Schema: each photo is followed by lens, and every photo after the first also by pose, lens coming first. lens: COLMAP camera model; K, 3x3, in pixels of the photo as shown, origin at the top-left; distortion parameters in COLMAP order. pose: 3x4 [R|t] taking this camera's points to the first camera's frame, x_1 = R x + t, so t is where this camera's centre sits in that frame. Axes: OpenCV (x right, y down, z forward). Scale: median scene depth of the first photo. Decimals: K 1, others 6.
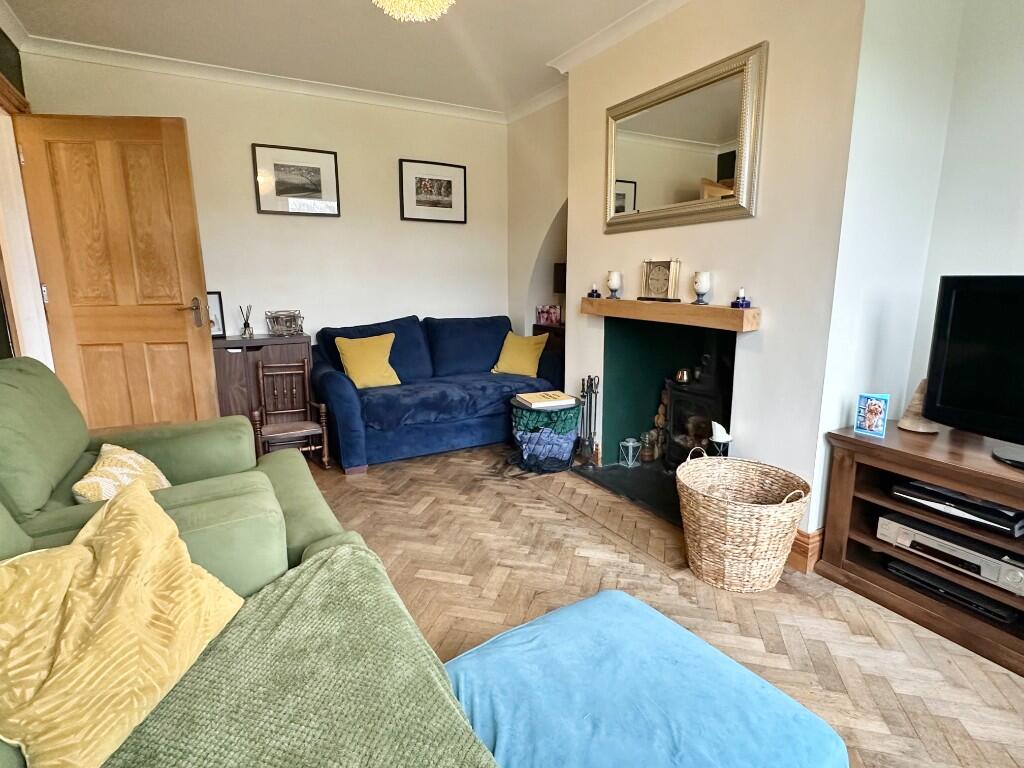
lens RADIAL K [[536.8, 0, 516.1], [0, 536.8, 380.8], [0, 0, 1]] dist [-0.001478, -0.001100]
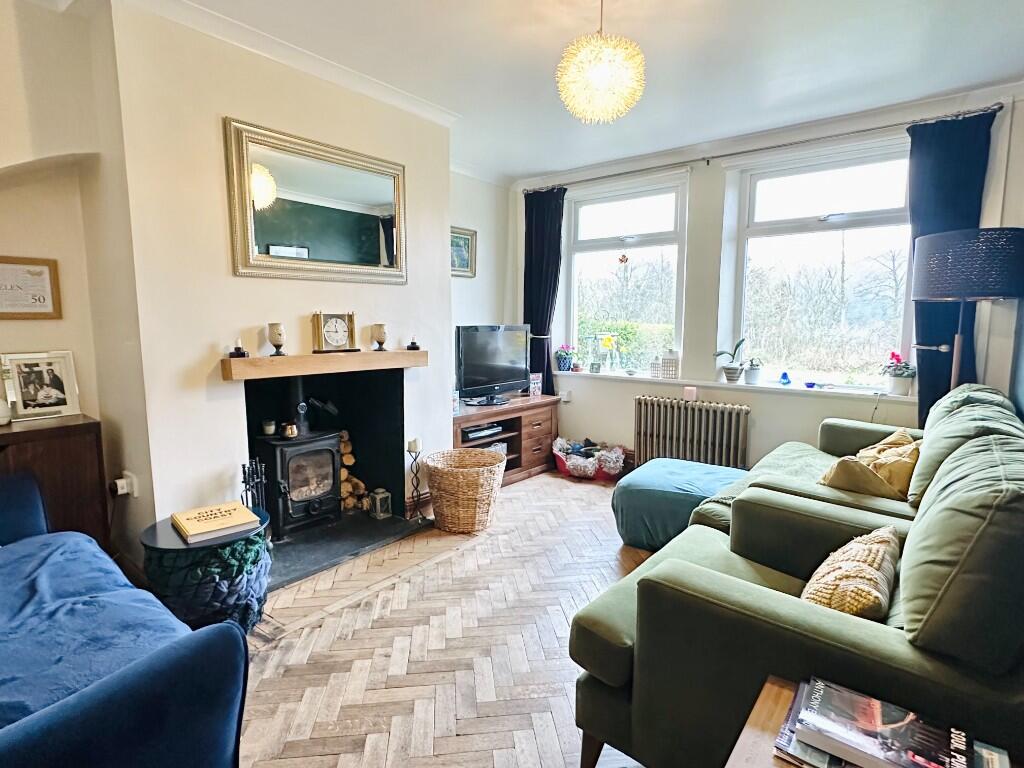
lens RADIAL K [[536.8, 0, 515.2], [0, 536.8, 382.3], [0, 0, 1]] dist [-0.001478, -0.001100]
pose [[-0.365724, -0.113446, 0.923784, -0.766576], [0.173469, 0.966843, 0.187410, -0.217281], [-0.914415, 0.228788, -0.333918, 1.003873]]
